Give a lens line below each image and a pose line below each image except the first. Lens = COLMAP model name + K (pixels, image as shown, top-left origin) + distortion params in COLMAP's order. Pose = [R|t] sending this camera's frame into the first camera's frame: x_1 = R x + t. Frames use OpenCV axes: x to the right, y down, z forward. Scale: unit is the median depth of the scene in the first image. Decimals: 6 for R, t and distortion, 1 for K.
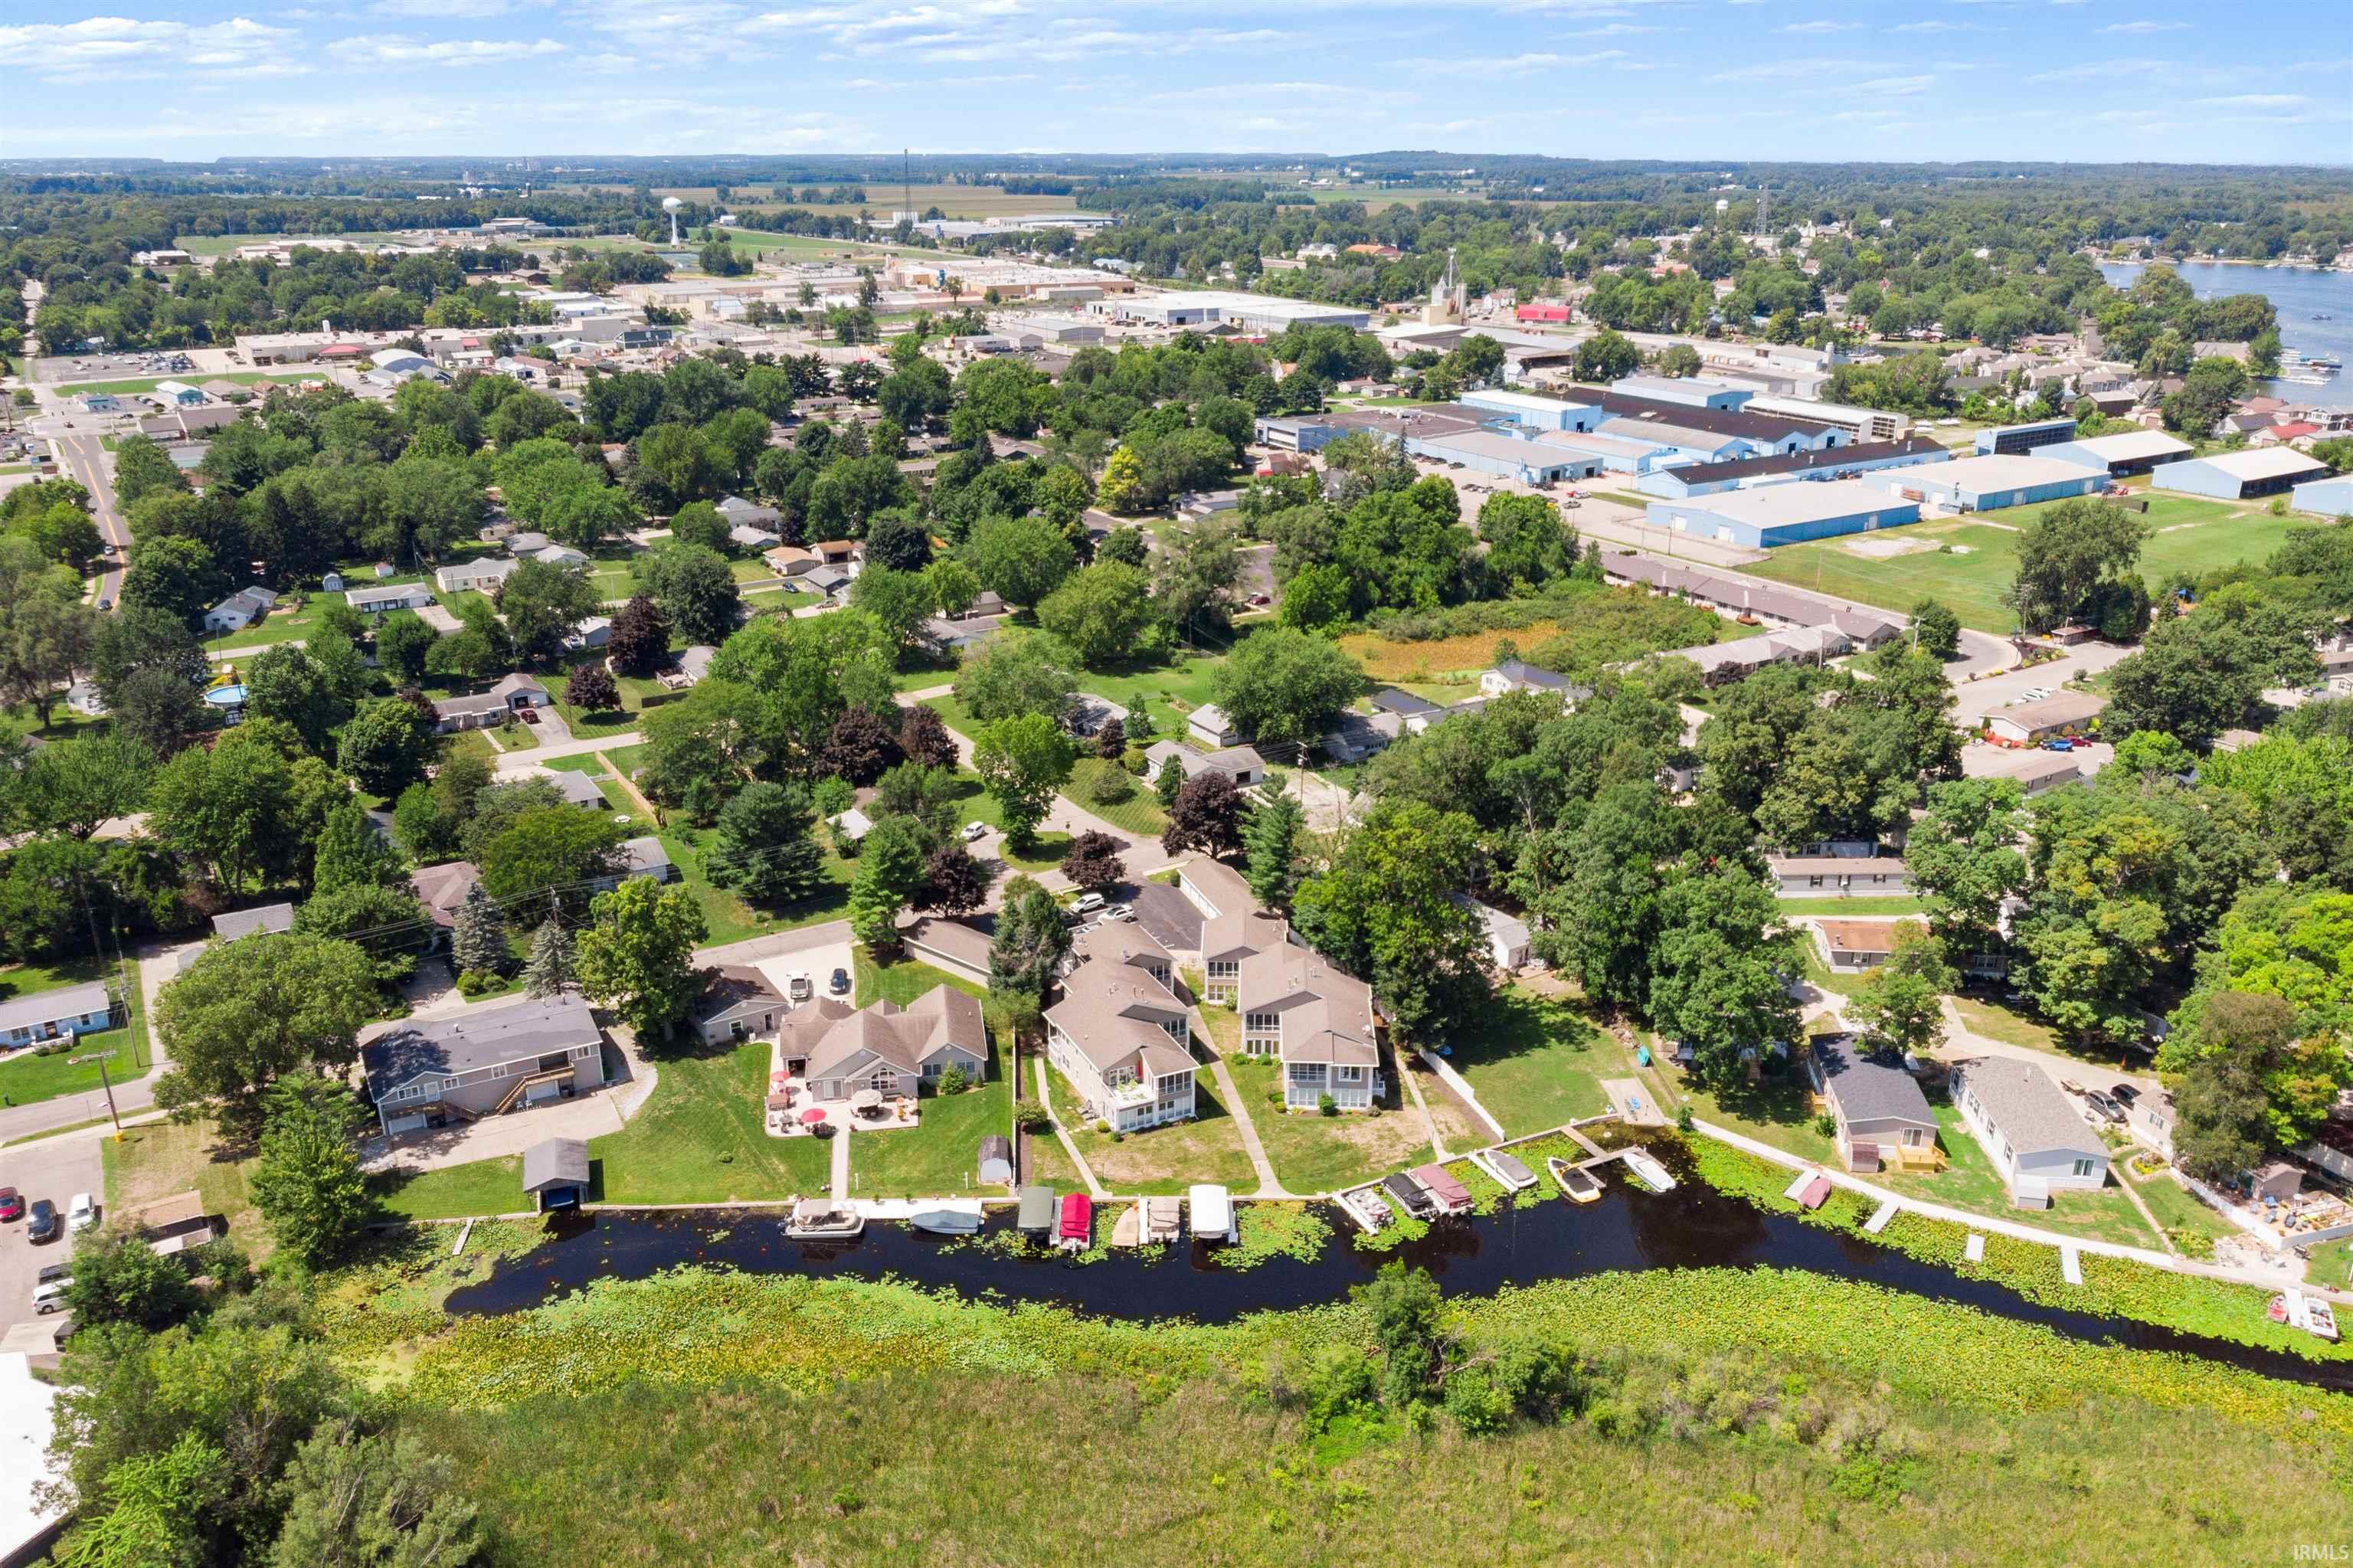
lens RADIAL K [[1746.3, 0, 1176.5], [0, 1746.3, 784.0], [0, 0, 1]] dist [0.034429, -0.154142]
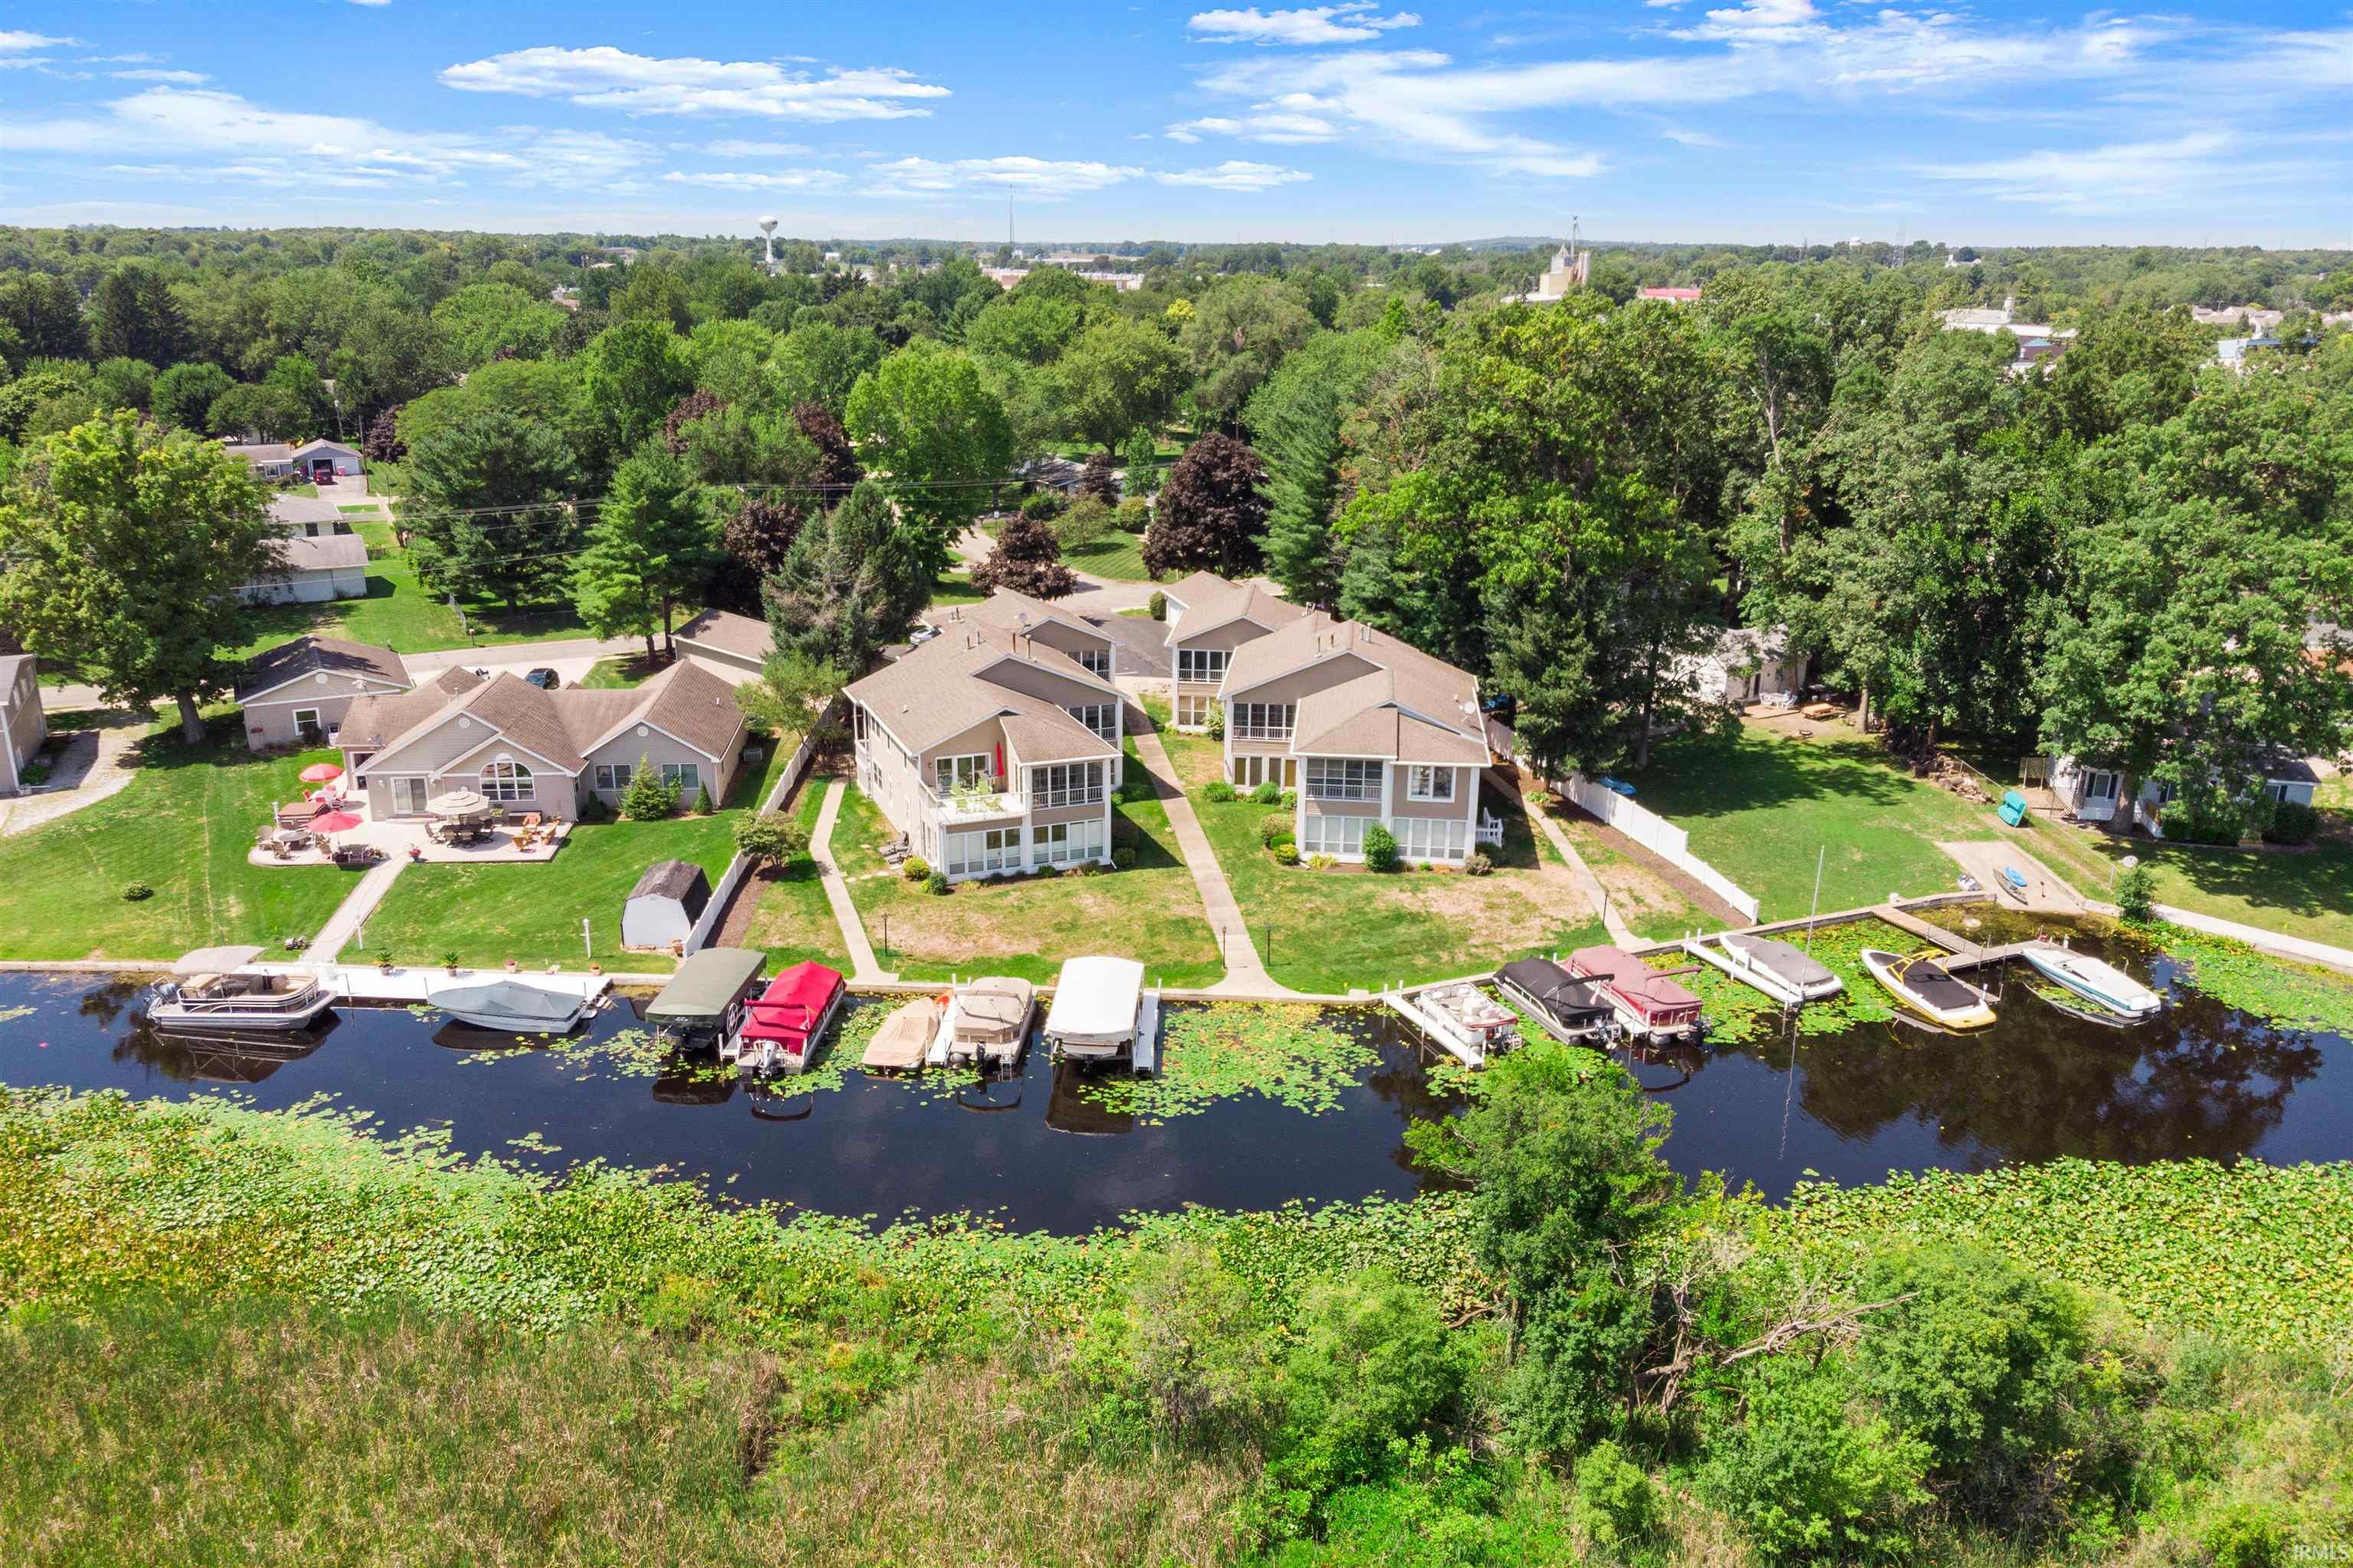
lens RADIAL K [[1746.3, 0, 1176.5], [0, 1746.3, 784.0], [0, 0, 1]] dist [0.034429, -0.154142]
pose [[0.997990, 0.028177, -0.056756, 0.058314], [-0.030639, 0.998606, -0.042988, 0.195674], [0.055466, 0.044641, 0.997462, 0.531182]]
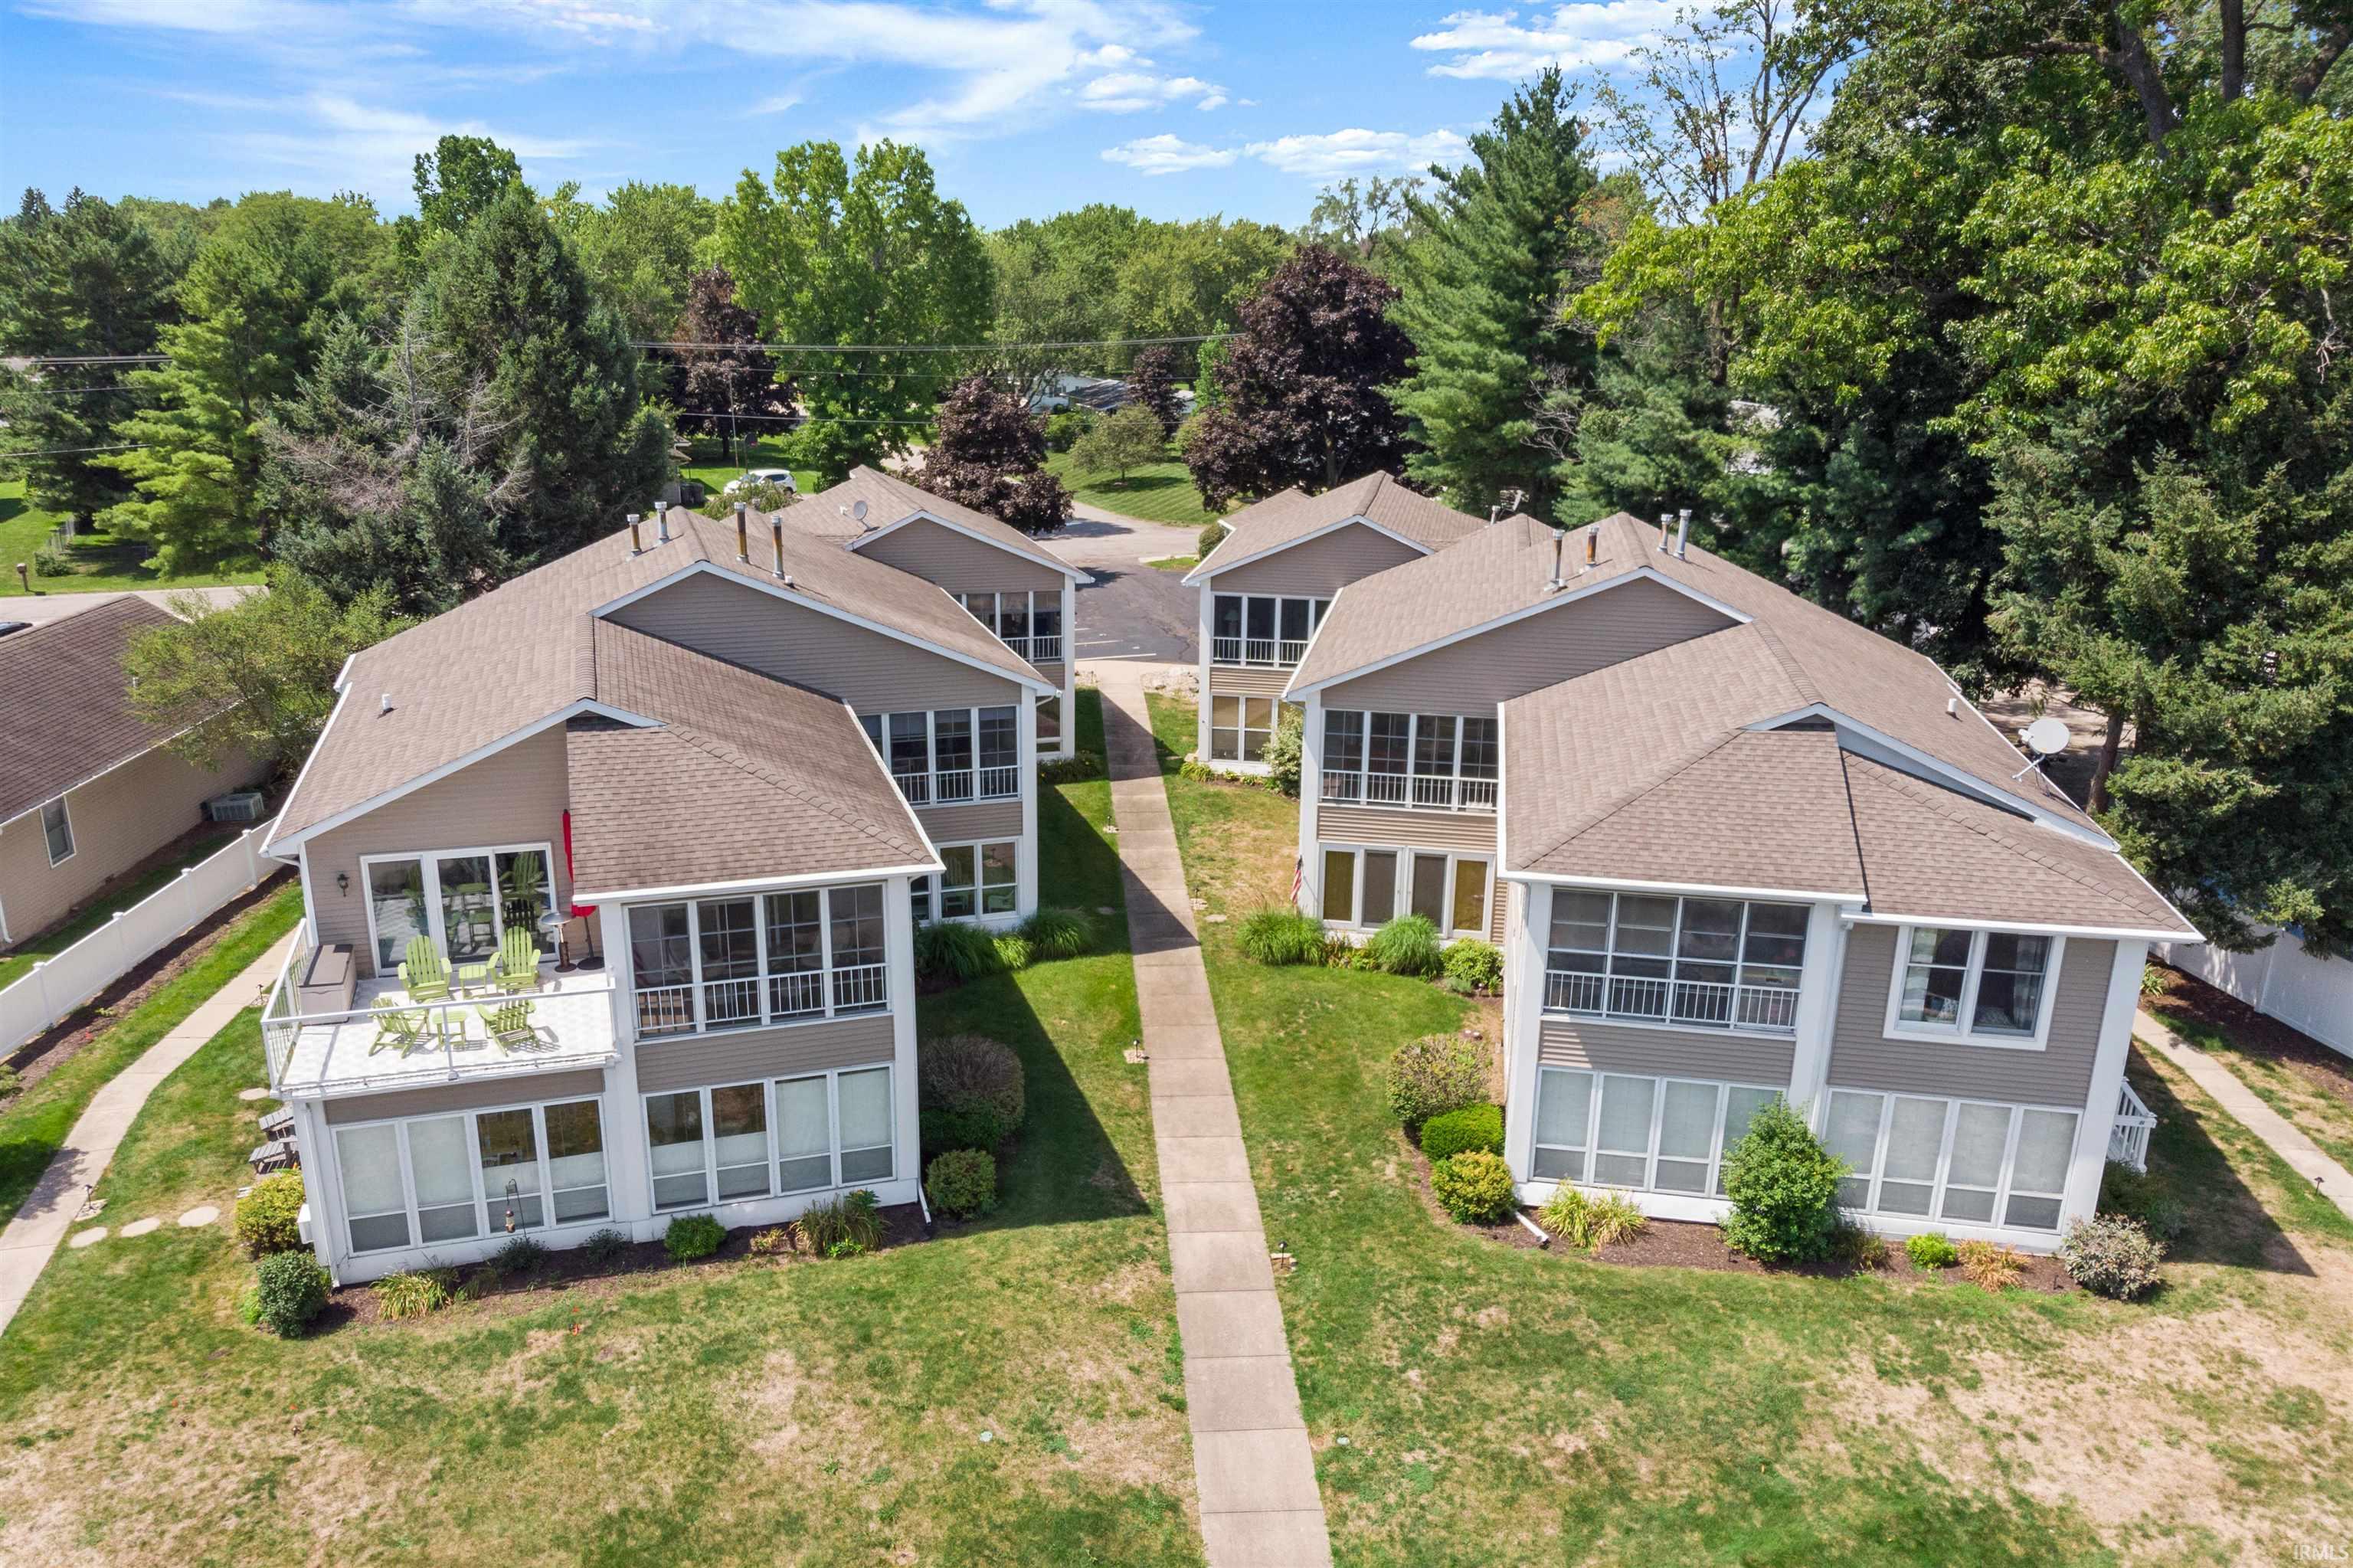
lens RADIAL K [[1746.3, 0, 1176.5], [0, 1746.3, 784.0], [0, 0, 1]] dist [0.034429, -0.154142]
pose [[0.991082, 0.051211, -0.123018, 0.052722], [-0.057905, 0.996995, -0.051464, 0.165924], [0.120012, 0.058128, 0.991069, 0.879757]]
